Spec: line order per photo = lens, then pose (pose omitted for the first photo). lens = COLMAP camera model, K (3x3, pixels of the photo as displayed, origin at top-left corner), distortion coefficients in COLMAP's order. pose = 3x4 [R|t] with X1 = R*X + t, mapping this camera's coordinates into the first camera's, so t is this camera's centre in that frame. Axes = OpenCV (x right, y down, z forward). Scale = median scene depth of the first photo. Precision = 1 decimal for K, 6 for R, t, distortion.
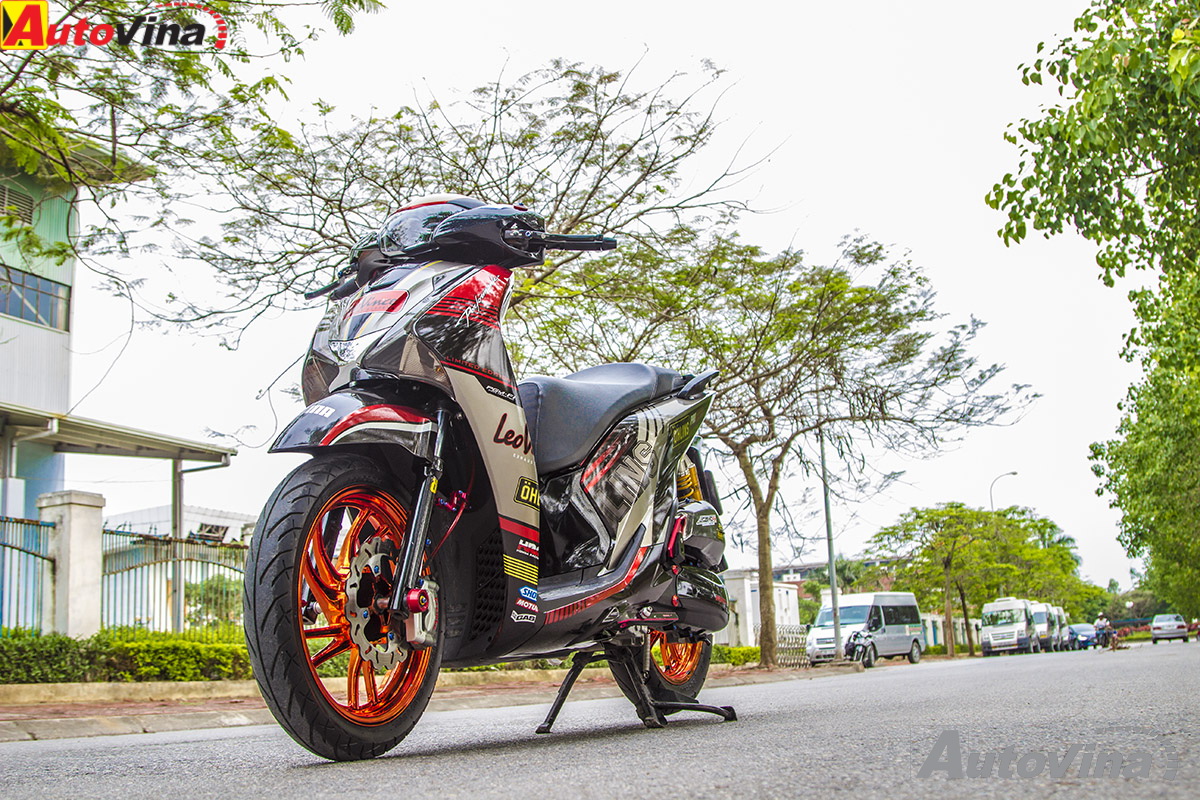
lens RADIAL K [[1325.3, 0, 601.6], [0, 1325.3, 366.0], [0, 0, 1]] dist [-0.109735, 0.014256]
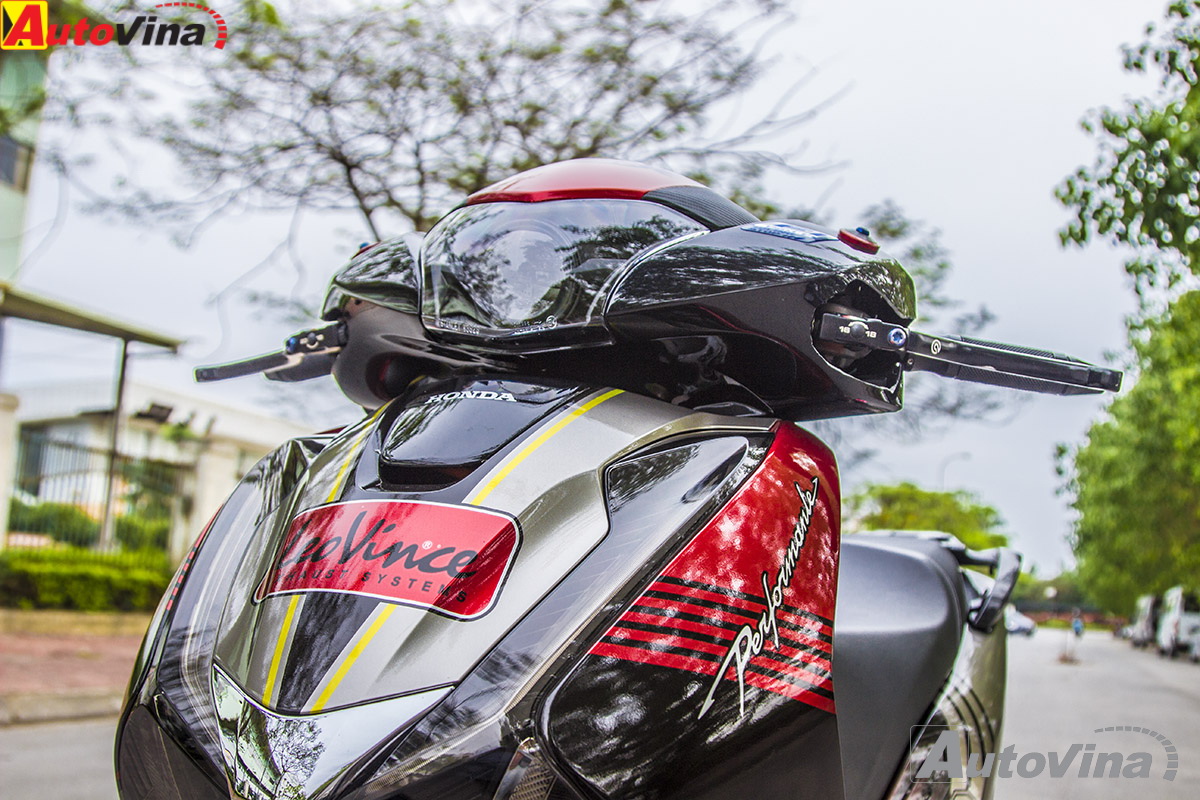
lens RADIAL K [[1314.4, 0, 600.0], [0, 1314.4, 400.0], [0, 0, 1]] dist [-0.103802, 0.021117]
pose [[0.991037, 0.128988, 0.034753, -0.023252], [-0.131389, 0.988169, 0.079116, -0.017296], [-0.024137, -0.082973, 0.996259, 0.117921]]
